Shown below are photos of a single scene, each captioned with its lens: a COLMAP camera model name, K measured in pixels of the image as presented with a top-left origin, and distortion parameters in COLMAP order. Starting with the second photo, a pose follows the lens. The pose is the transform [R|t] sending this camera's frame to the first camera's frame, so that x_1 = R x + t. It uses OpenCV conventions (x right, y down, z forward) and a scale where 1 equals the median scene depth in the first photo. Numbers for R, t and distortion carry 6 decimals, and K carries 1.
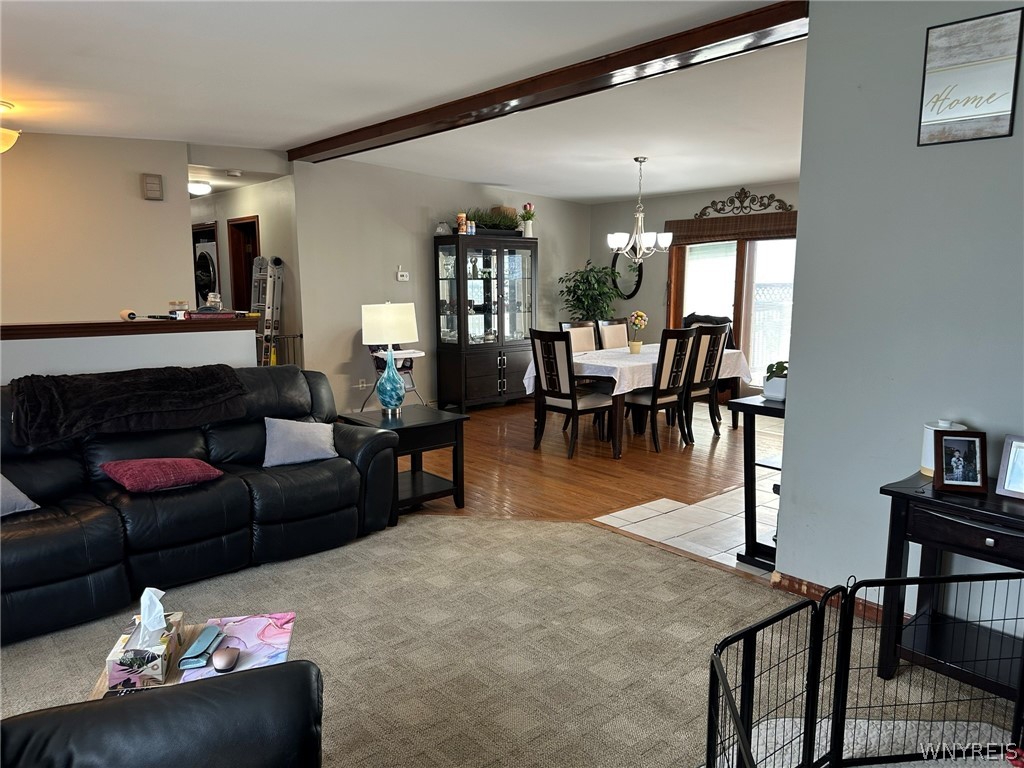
lens RADIAL K [[711.9, 0, 511.9], [0, 711.9, 386.5], [0, 0, 1]] dist [0.100551, -0.142000]
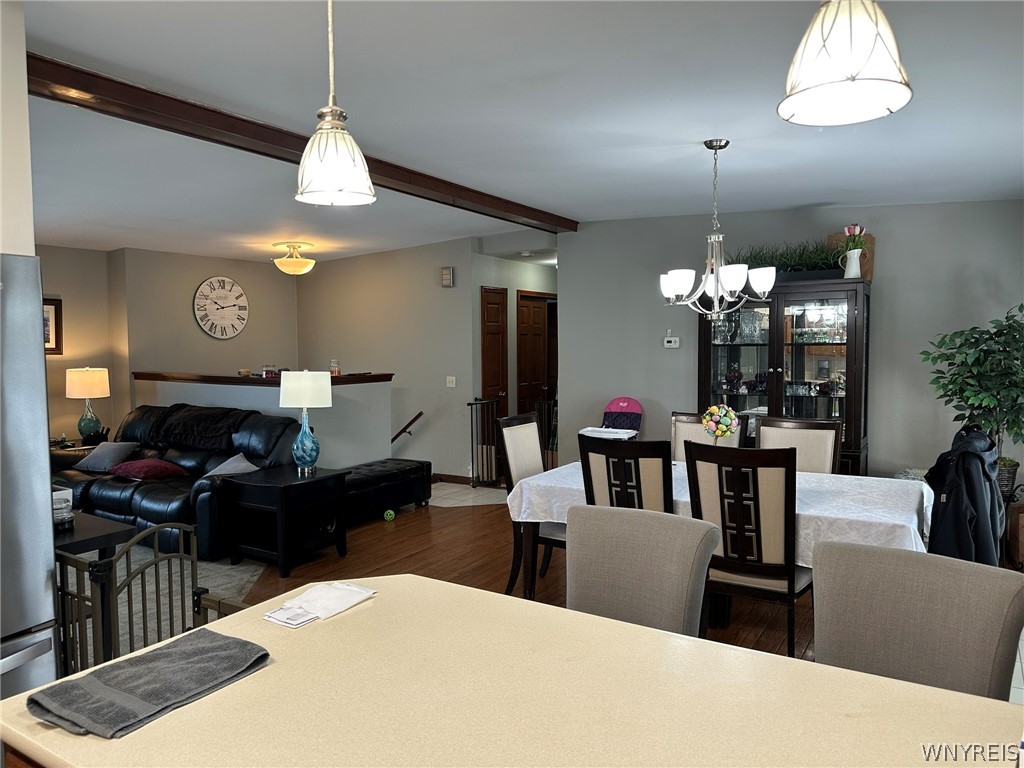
lens RADIAL K [[703.0, 0, 531.9], [0, 703.0, 387.7], [0, 0, 1]] dist [0.063928, -0.187083]
pose [[0.301998, 0.057101, -0.951597, 0.667842], [-0.135942, 0.990583, 0.016298, -0.107835], [0.943566, 0.124440, 0.306916, 0.694248]]
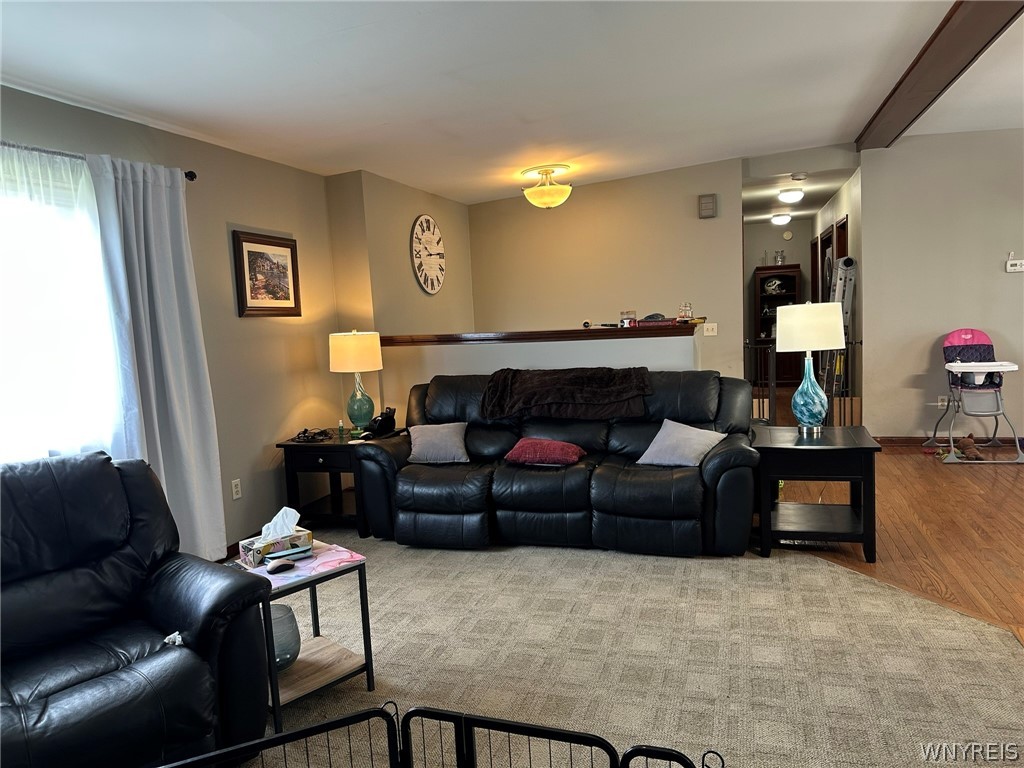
lens RADIAL K [[711.9, 0, 511.9], [0, 711.9, 386.5], [0, 0, 1]] dist [0.100551, -0.142000]
pose [[0.509592, 0.061166, -0.858239, 0.278063], [-0.069895, 0.997116, 0.029563, -0.012532], [0.857573, 0.044922, 0.512398, 0.173472]]
